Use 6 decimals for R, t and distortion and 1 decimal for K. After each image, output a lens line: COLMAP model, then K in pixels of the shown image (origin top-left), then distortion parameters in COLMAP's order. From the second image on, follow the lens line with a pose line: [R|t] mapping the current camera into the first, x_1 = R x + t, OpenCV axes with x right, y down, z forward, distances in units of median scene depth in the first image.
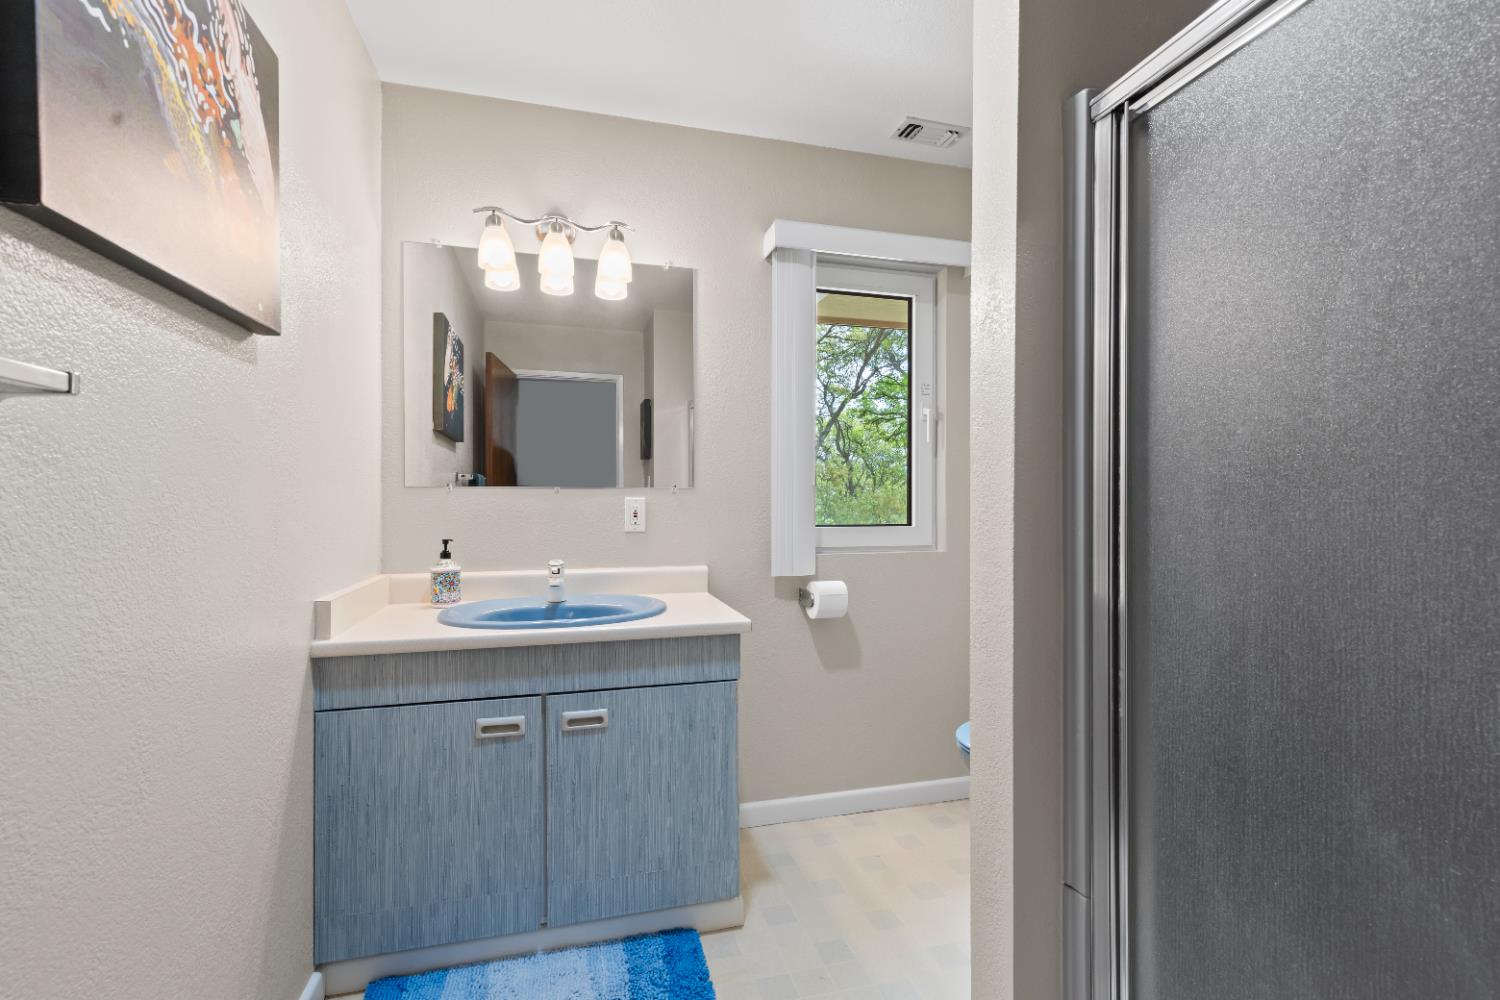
lens RADIAL K [[679.1, 0, 746.2], [0, 679.1, 499.5], [0, 0, 1]] dist [0.001752, -0.000084]
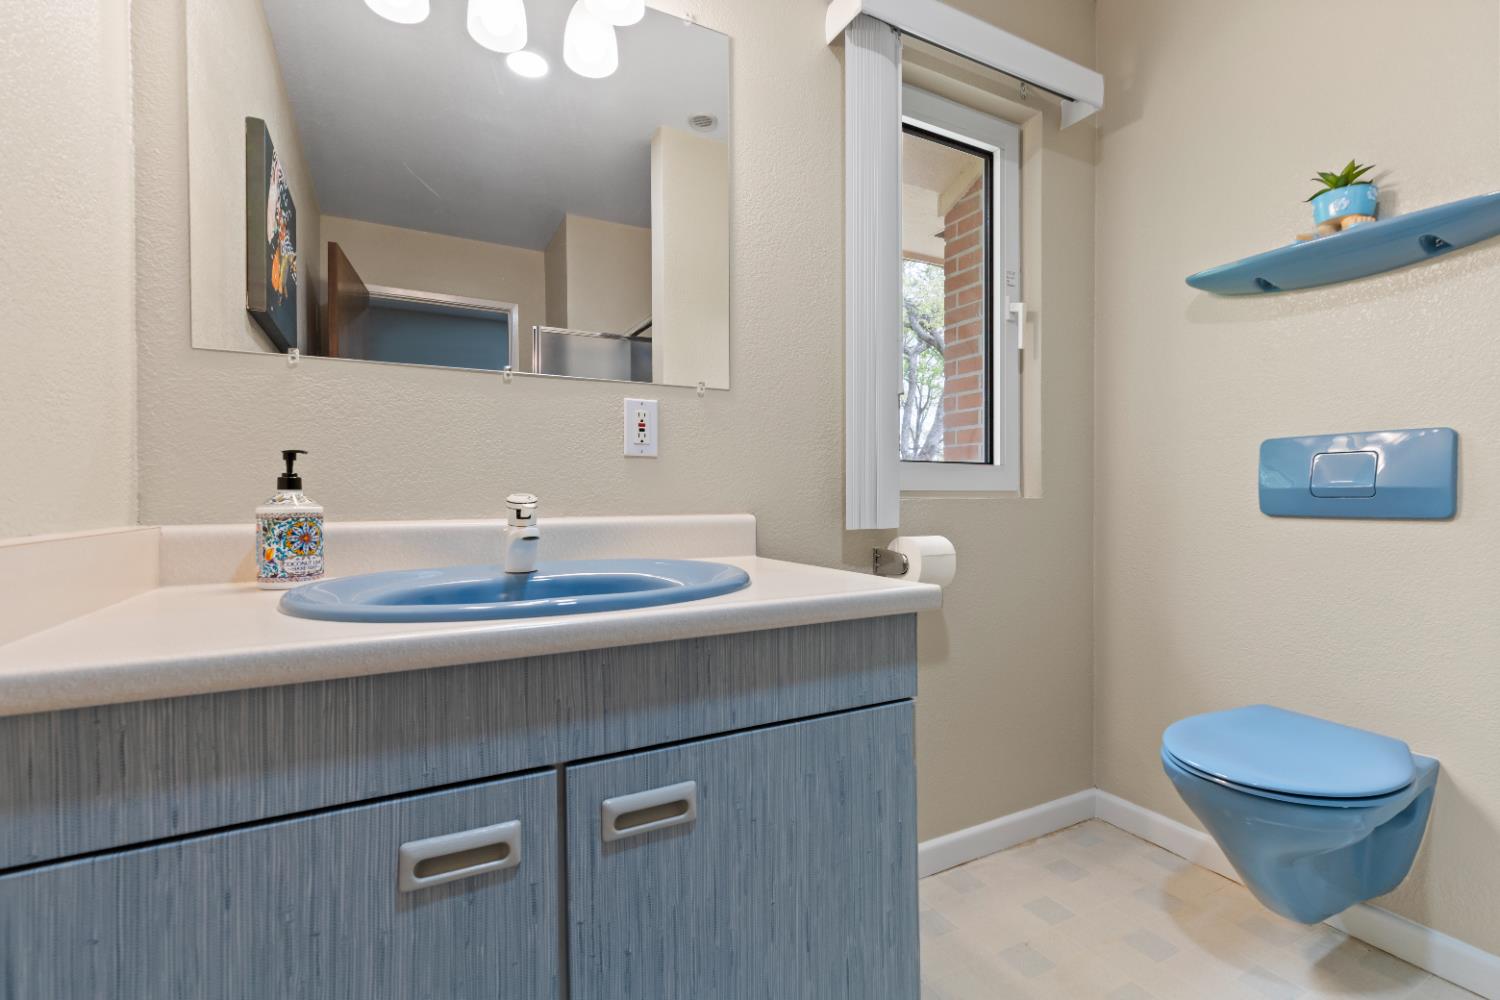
lens RADIAL K [[679.1, 0, 754.7], [0, 679.1, 501.0], [0, 0, 1]] dist [0.001752, -0.000084]
pose [[0.975662, -0.006856, 0.219170, -0.251190], [0.004931, 0.999944, 0.009328, 0.104148], [-0.219222, -0.008020, 0.975642, 0.504533]]
